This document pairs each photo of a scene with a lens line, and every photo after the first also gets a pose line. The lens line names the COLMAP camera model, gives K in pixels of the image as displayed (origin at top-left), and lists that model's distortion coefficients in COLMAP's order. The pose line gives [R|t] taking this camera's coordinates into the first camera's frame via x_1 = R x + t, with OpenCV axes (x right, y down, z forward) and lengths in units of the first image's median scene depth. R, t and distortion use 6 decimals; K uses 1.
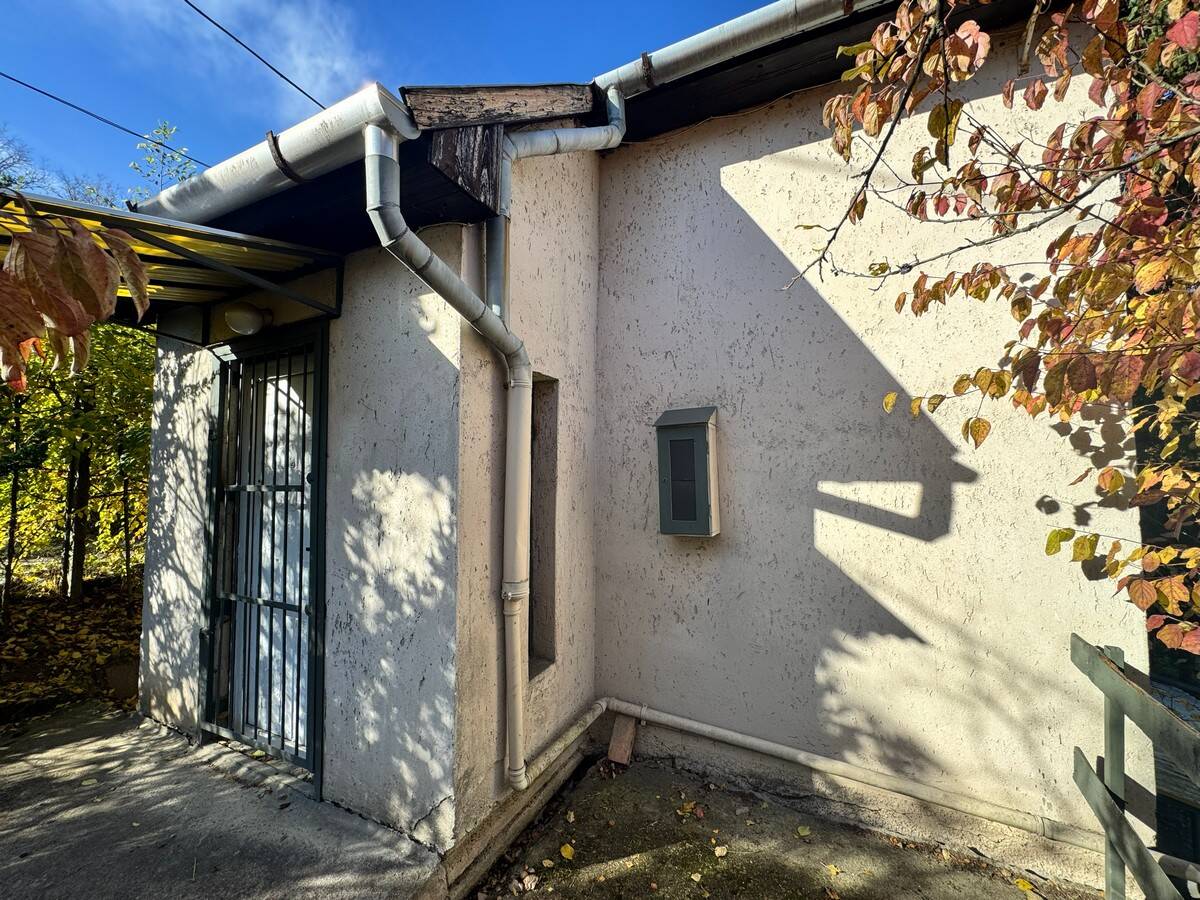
lens RADIAL K [[479.9, 0, 600.5], [0, 479.9, 451.0], [0, 0, 1]] dist [0.000497, 0.000094]
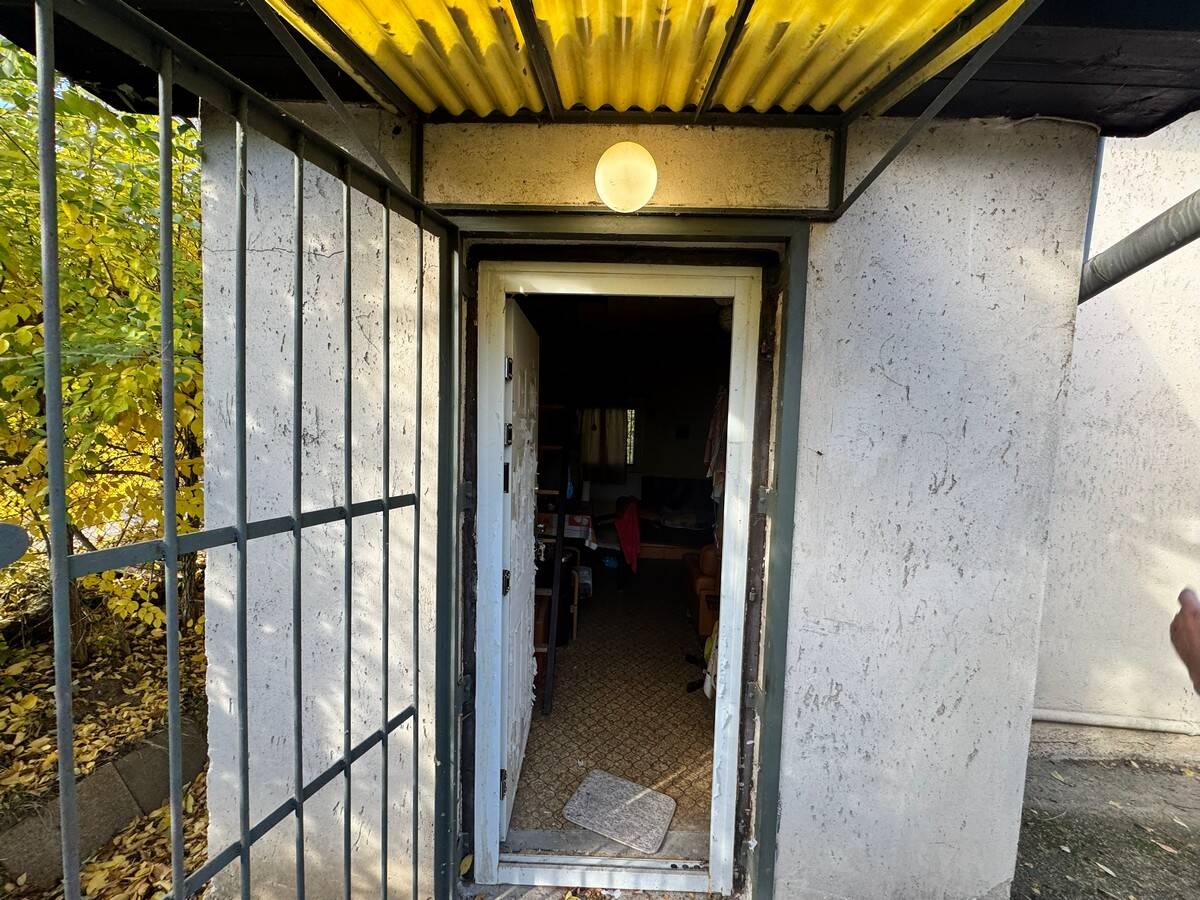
lens RADIAL K [[479.9, 0, 599.9], [0, 479.9, 449.4], [0, 0, 1]] dist [0.000497, 0.000094]
pose [[0.898191, 0.007317, 0.439545, -1.123823], [-0.061466, 0.992130, 0.109088, -0.043779], [-0.435288, -0.124999, 0.891572, 0.578145]]
